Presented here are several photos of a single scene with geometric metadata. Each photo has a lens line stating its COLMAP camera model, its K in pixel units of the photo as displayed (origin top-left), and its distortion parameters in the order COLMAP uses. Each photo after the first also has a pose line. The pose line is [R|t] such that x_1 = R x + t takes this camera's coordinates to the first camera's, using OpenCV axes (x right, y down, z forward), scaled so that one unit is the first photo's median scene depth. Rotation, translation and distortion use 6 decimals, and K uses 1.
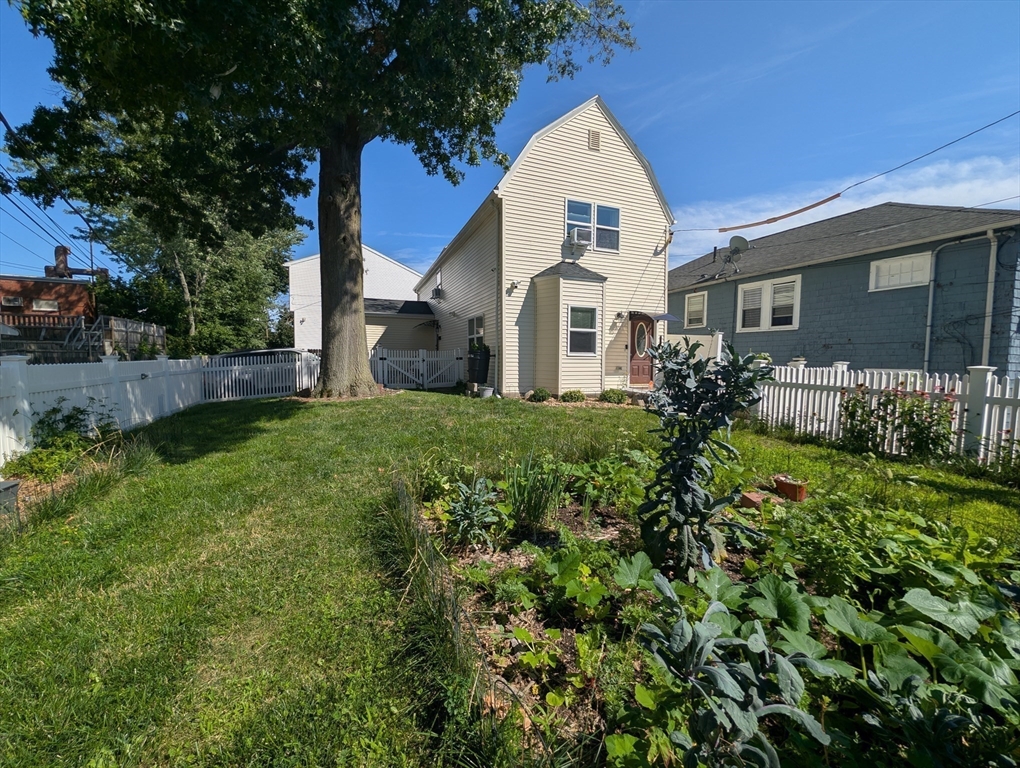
lens RADIAL K [[392.2, 0, 510.2], [0, 392.2, 381.0], [0, 0, 1]] dist [-0.000756, 0.000121]
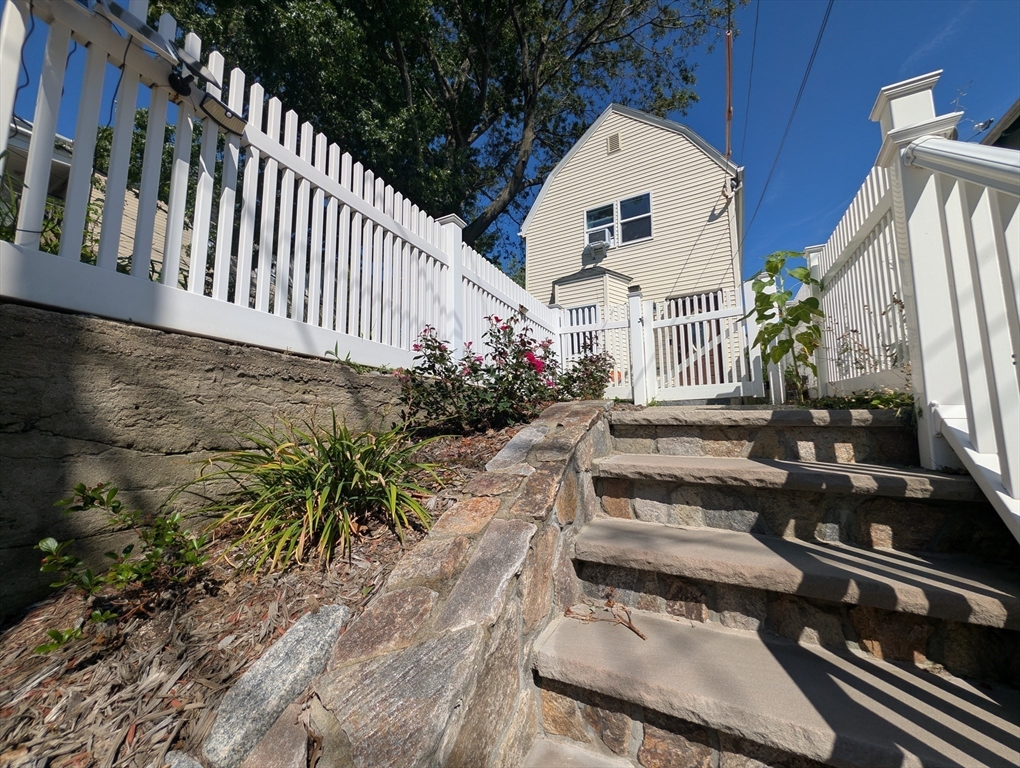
lens RADIAL K [[392.2, 0, 510.2], [0, 392.2, 381.0], [0, 0, 1]] dist [-0.000756, 0.000121]
pose [[0.611981, -0.108436, -0.783404, 0.734067], [-0.049258, 0.983407, -0.174599, 0.150918], [0.789337, 0.145440, 0.596485, 0.283219]]
